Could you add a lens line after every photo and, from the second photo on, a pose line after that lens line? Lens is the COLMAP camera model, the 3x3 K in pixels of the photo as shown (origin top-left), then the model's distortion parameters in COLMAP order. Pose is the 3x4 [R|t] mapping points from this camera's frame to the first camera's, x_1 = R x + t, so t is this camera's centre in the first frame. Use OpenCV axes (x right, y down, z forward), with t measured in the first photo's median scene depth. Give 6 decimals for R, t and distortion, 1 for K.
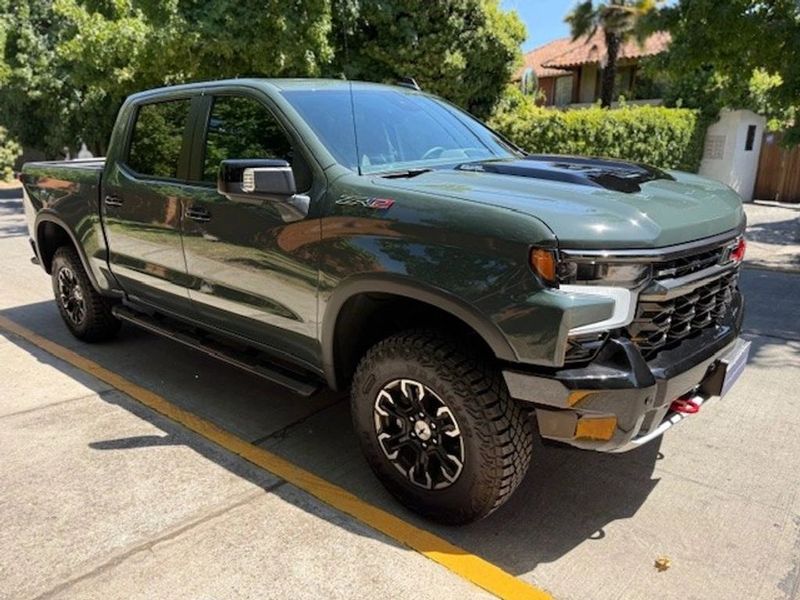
lens RADIAL K [[579.3, 0, 393.3], [0, 579.3, 297.5], [0, 0, 1]] dist [0.033076, -0.044736]
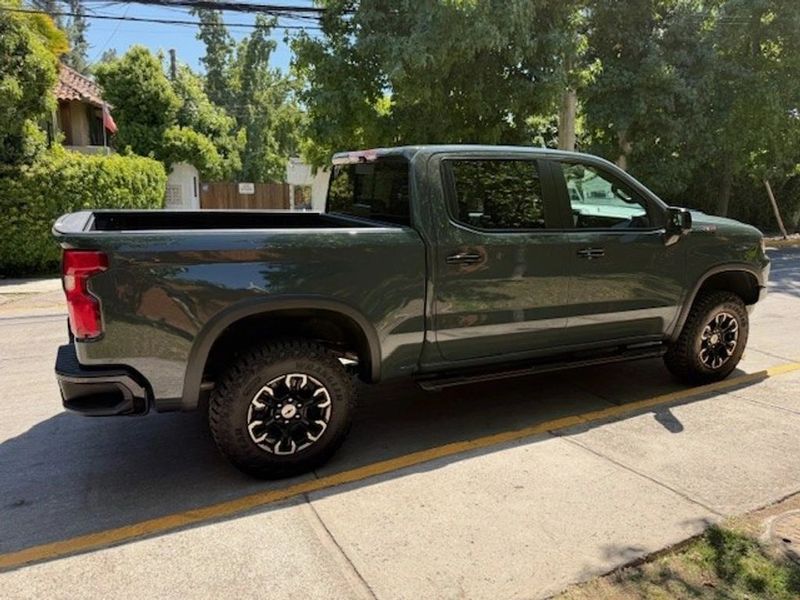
lens RADIAL K [[579.3, 0, 397.3], [0, 579.3, 301.6], [0, 0, 1]] dist [0.033076, -0.044736]
pose [[0.374515, -0.166529, 0.912144, -0.537671], [0.227719, 0.970130, 0.083617, -0.077916], [-0.898823, 0.176397, 0.401250, 0.283860]]
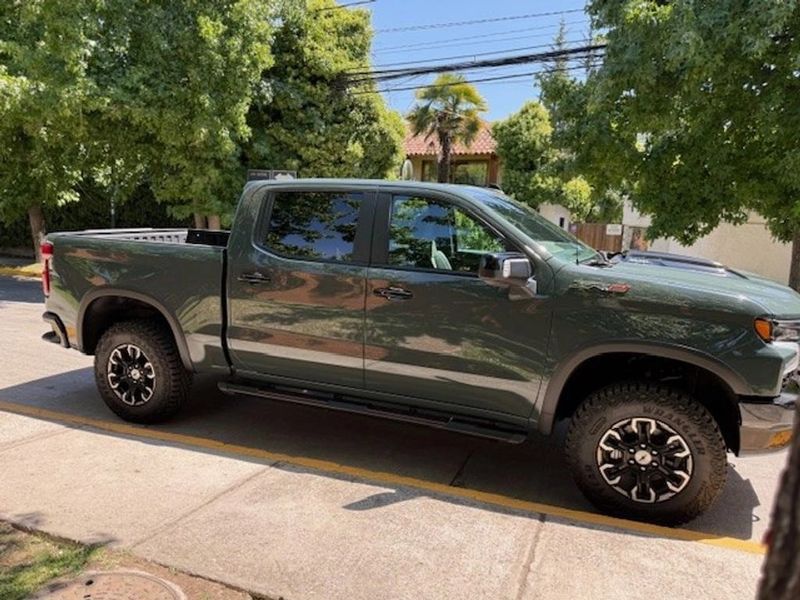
lens RADIAL K [[579.3, 0, 398.8], [0, 579.3, 297.4], [0, 0, 1]] dist [0.033076, -0.044736]
pose [[0.935305, -0.000003, 0.353842, -0.232418], [0.041833, 0.992988, -0.110568, -0.002563], [-0.351361, 0.118218, 0.928747, -0.021192]]
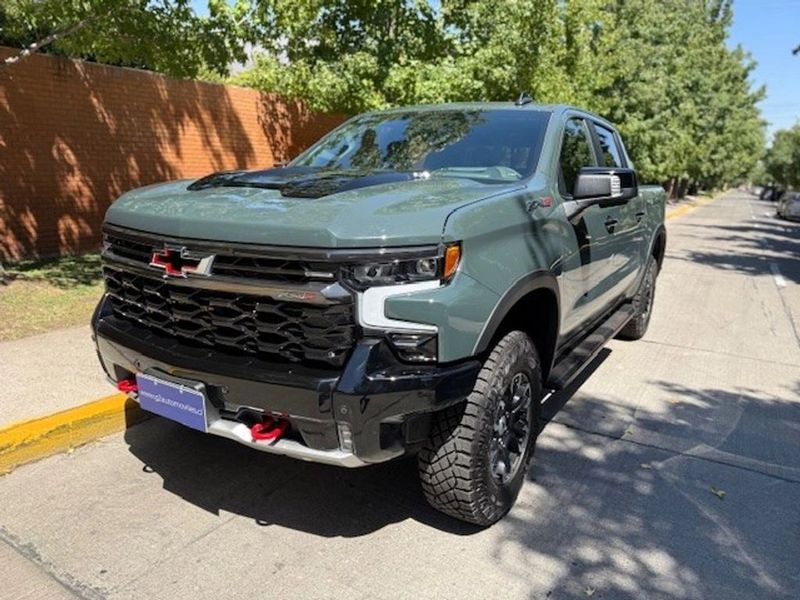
lens RADIAL K [[579.3, 0, 397.4], [0, 579.3, 297.7], [0, 0, 1]] dist [0.033076, -0.044736]
pose [[0.148395, 0.232990, -0.961090, 0.383556], [-0.303048, 0.935808, 0.180069, -0.078179], [0.941350, 0.264536, 0.209476, 0.287549]]
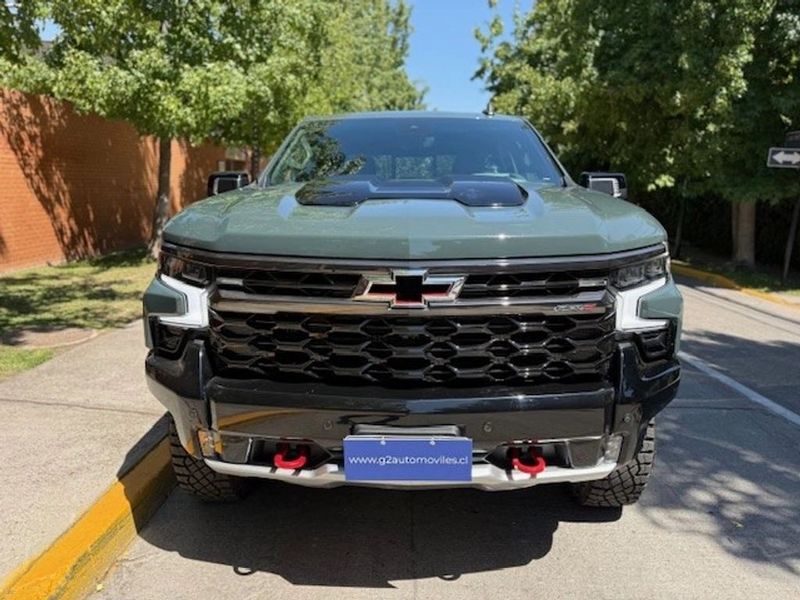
lens RADIAL K [[579.3, 0, 398.6], [0, 579.3, 297.7], [0, 0, 1]] dist [0.033076, -0.044736]
pose [[0.624835, 0.164913, -0.763142, 0.290205], [-0.228501, 0.973266, 0.023230, -0.025428], [0.746571, 0.159864, 0.645814, 0.128101]]
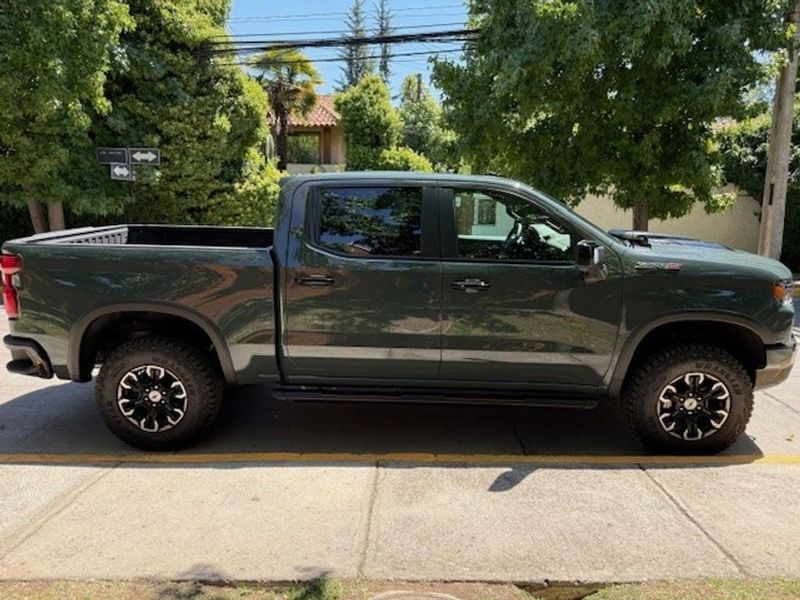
lens RADIAL K [[579.3, 0, 400.0], [0, 579.3, 304.2], [0, 0, 1]] dist [0.033076, -0.044736]
pose [[0.760993, -0.100798, 0.640882, -0.388944], [0.146682, 0.989008, -0.018621, -0.033279], [-0.631961, 0.108177, 0.767414, 0.057486]]
